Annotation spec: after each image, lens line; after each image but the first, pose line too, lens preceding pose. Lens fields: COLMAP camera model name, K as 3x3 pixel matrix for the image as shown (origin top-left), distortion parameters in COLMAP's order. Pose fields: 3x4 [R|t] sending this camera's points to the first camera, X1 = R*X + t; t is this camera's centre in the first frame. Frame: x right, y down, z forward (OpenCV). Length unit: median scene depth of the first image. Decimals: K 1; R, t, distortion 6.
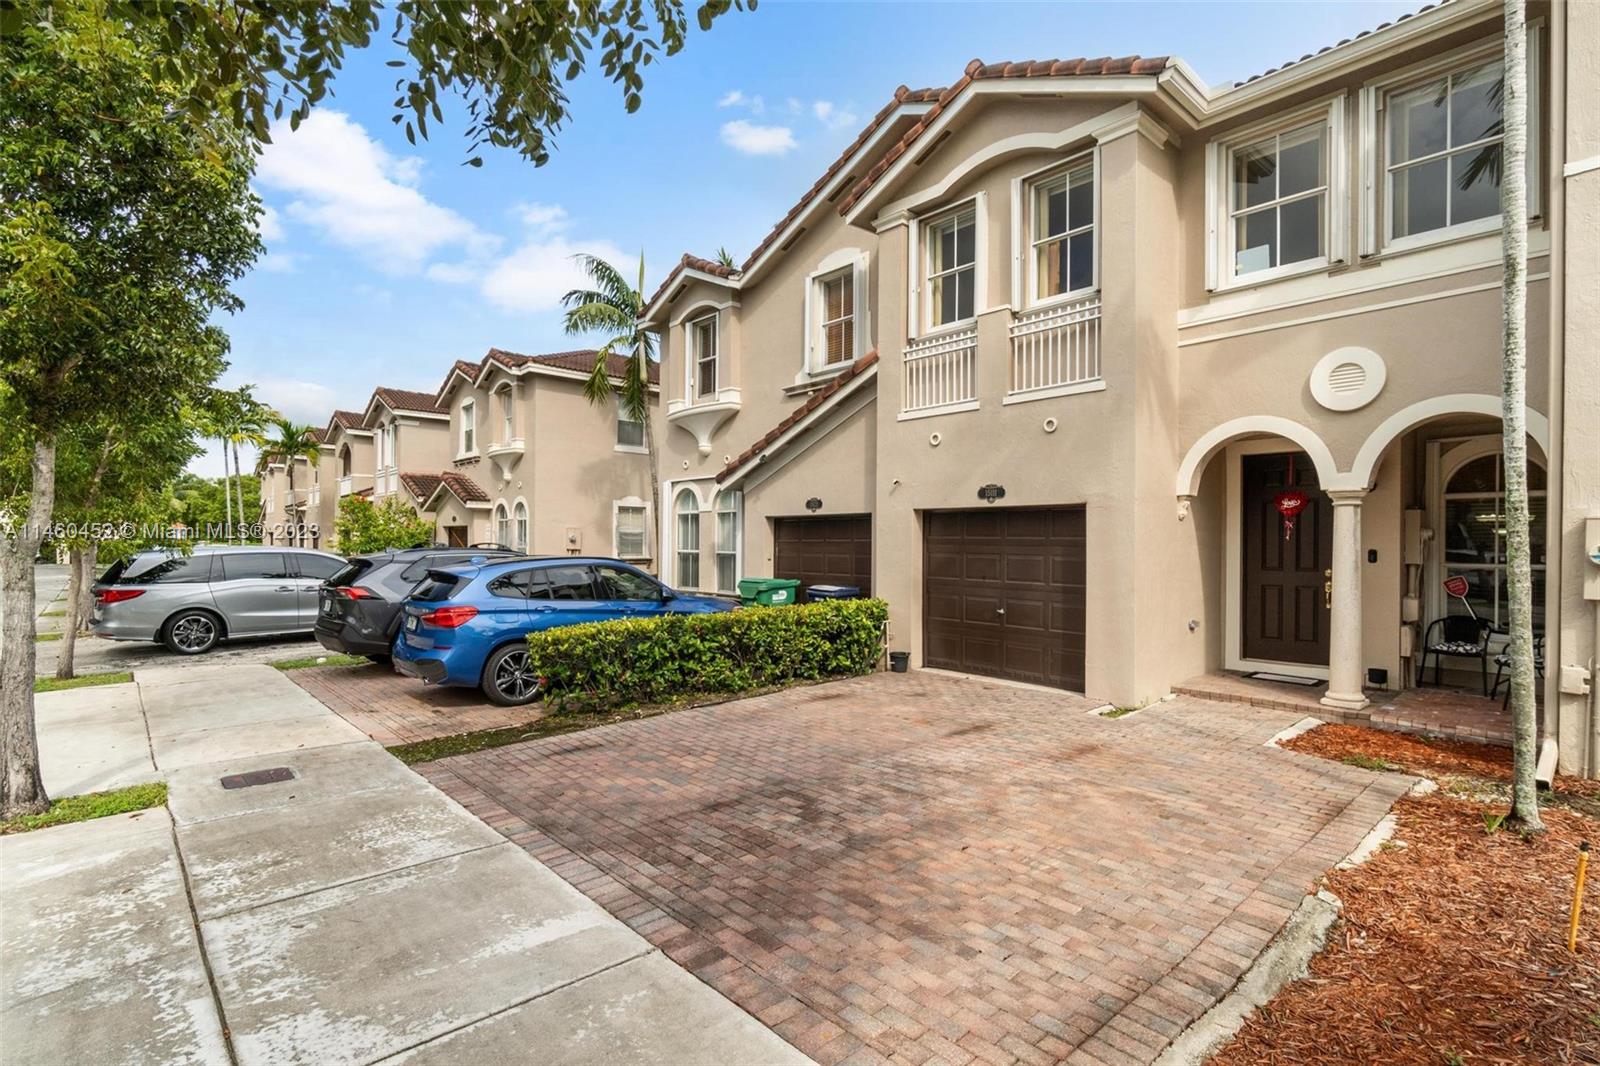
lens RADIAL K [[767.1, 0, 799.3], [0, 767.1, 545.2], [0, 0, 1]] dist [-0.001687, -0.000116]
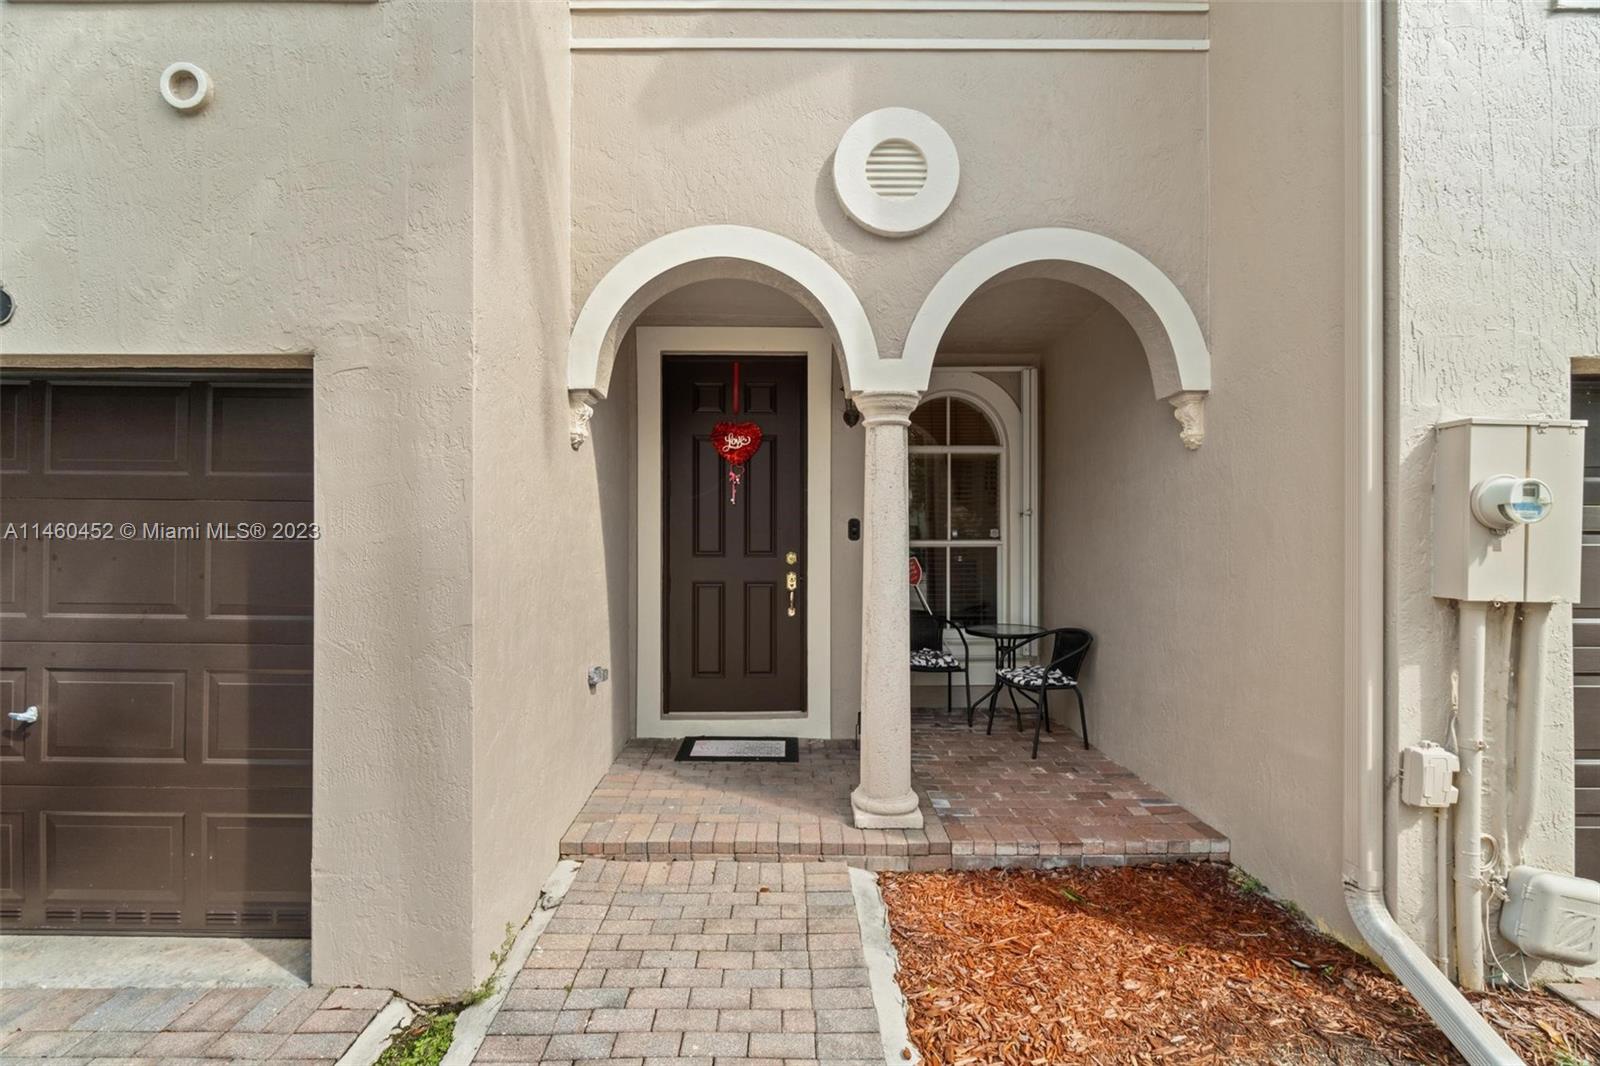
lens RADIAL K [[707.6, 0, 796.3], [0, 707.6, 533.4], [0, 0, 1]] dist [-0.004205, 0.000415]
pose [[0.665784, -0.003604, 0.746136, 0.275616], [0.004221, 0.999991, 0.001064, 0.016644], [-0.746133, 0.002440, 0.665793, 0.628433]]
